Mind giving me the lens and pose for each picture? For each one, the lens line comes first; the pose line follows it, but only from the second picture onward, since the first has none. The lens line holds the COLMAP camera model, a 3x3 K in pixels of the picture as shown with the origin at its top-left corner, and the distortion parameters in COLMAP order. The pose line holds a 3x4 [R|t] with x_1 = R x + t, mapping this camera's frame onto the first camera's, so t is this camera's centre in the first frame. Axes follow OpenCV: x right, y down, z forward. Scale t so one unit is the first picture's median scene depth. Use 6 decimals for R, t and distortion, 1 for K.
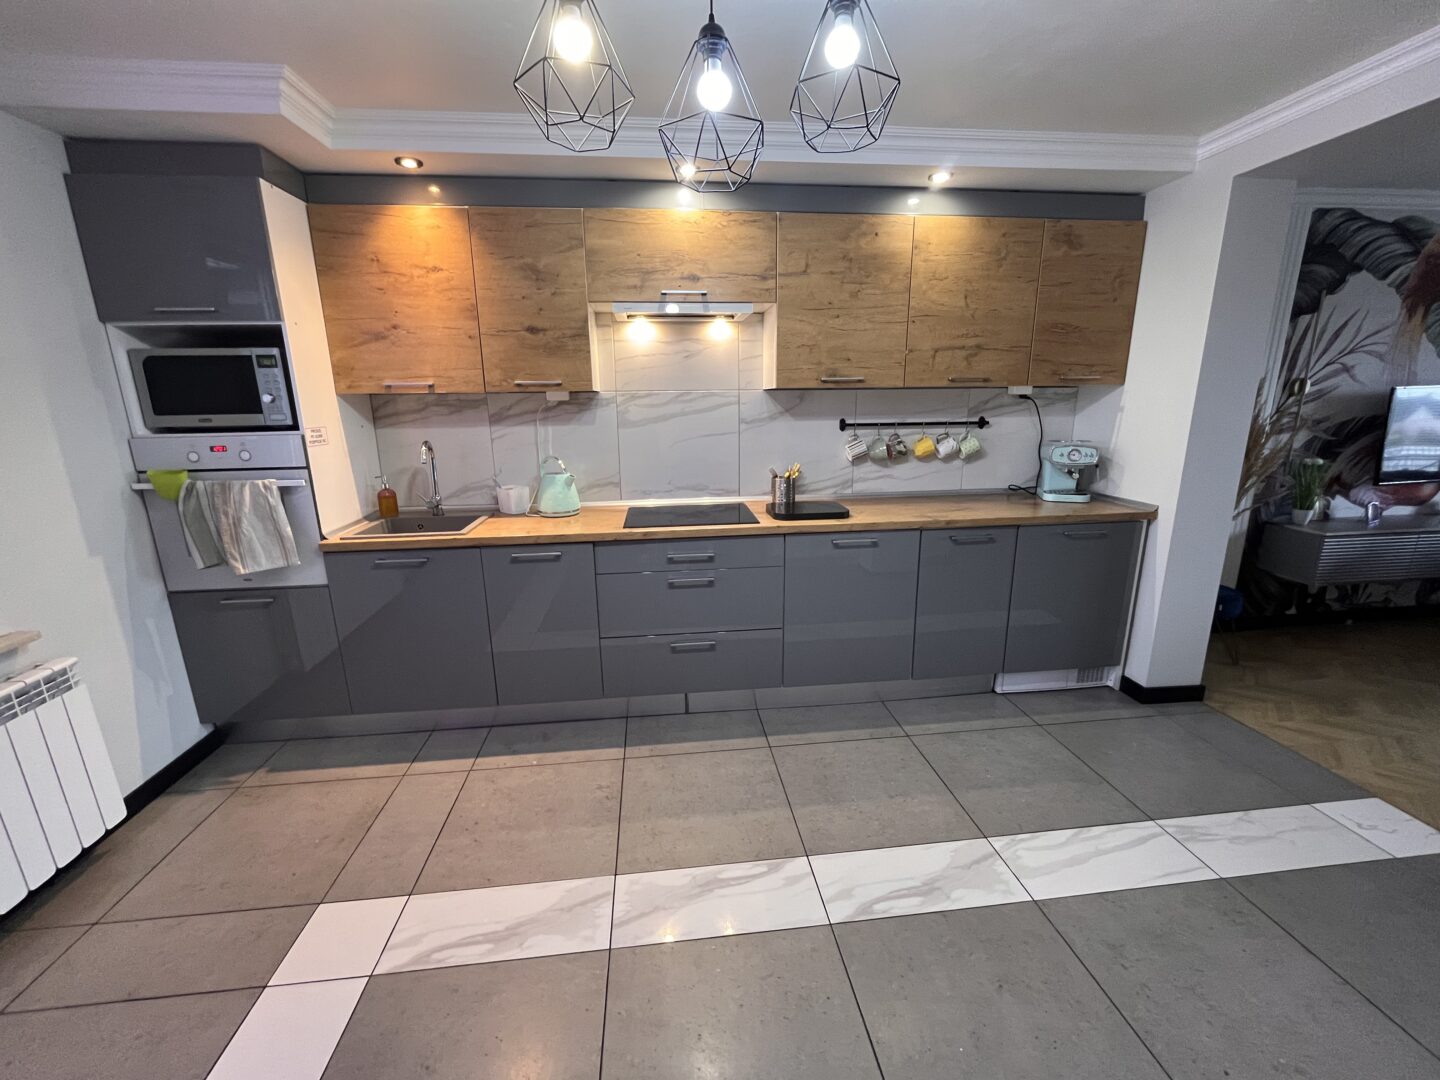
lens RADIAL K [[583.6, 0, 718.7], [0, 583.6, 538.2], [0, 0, 1]] dist [-0.006103, 0.000698]
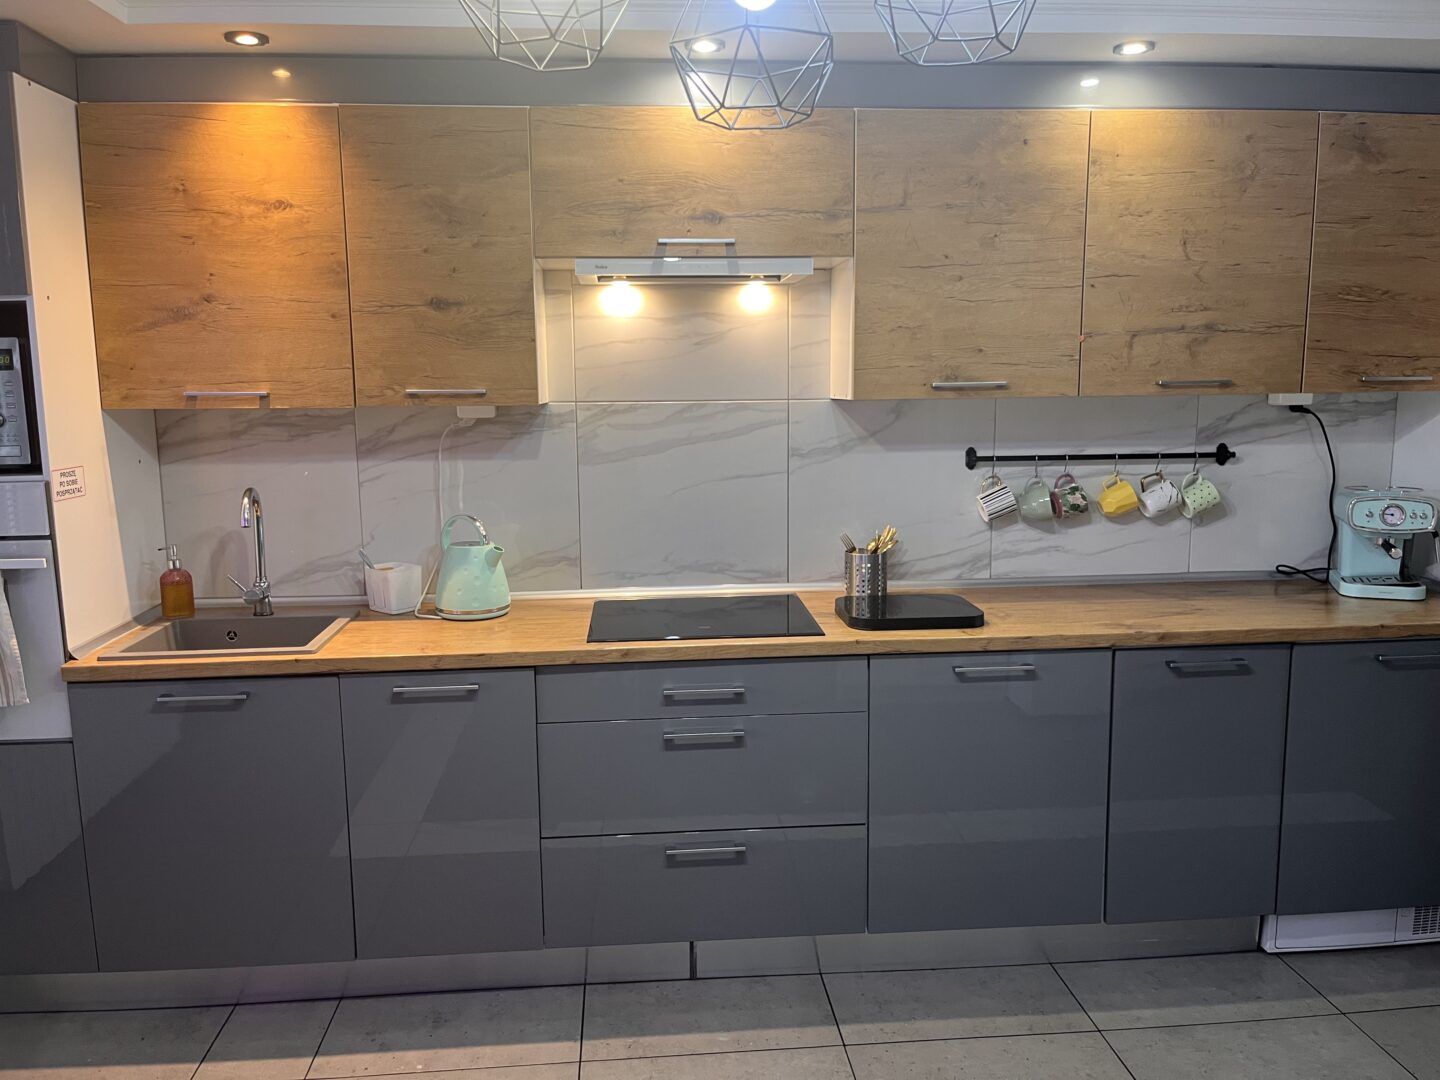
lens RADIAL K [[1103.6, 0, 713.1], [0, 1103.6, 539.6], [0, 0, 1]] dist [0.049219, -0.063534]
pose [[0.999540, 0.005603, -0.029806, -0.007126], [-0.008214, 0.996068, -0.088212, -0.022296], [0.029194, 0.088416, 0.995656, -0.085905]]
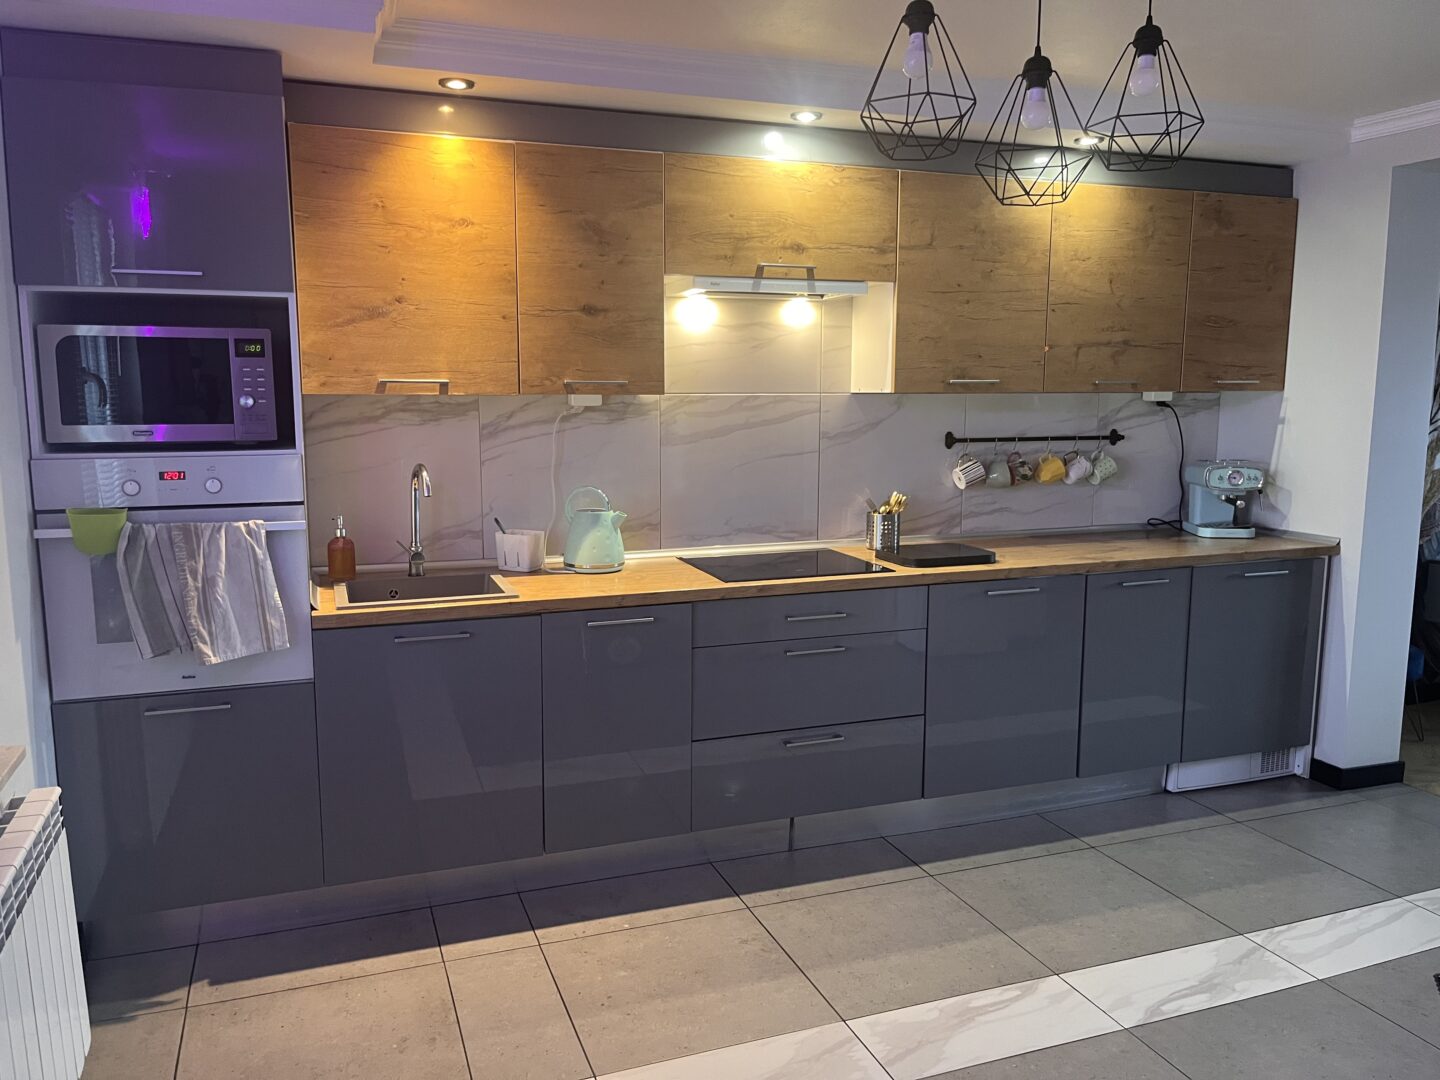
lens RADIAL K [[1103.6, 0, 706.6], [0, 1103.6, 543.7], [0, 0, 1]] dist [0.049219, -0.063534]
pose [[0.971152, -0.020819, 0.237552, -0.494453], [0.042566, 0.995317, -0.086788, 0.051003], [-0.234633, 0.094396, 0.967490, -0.312313]]
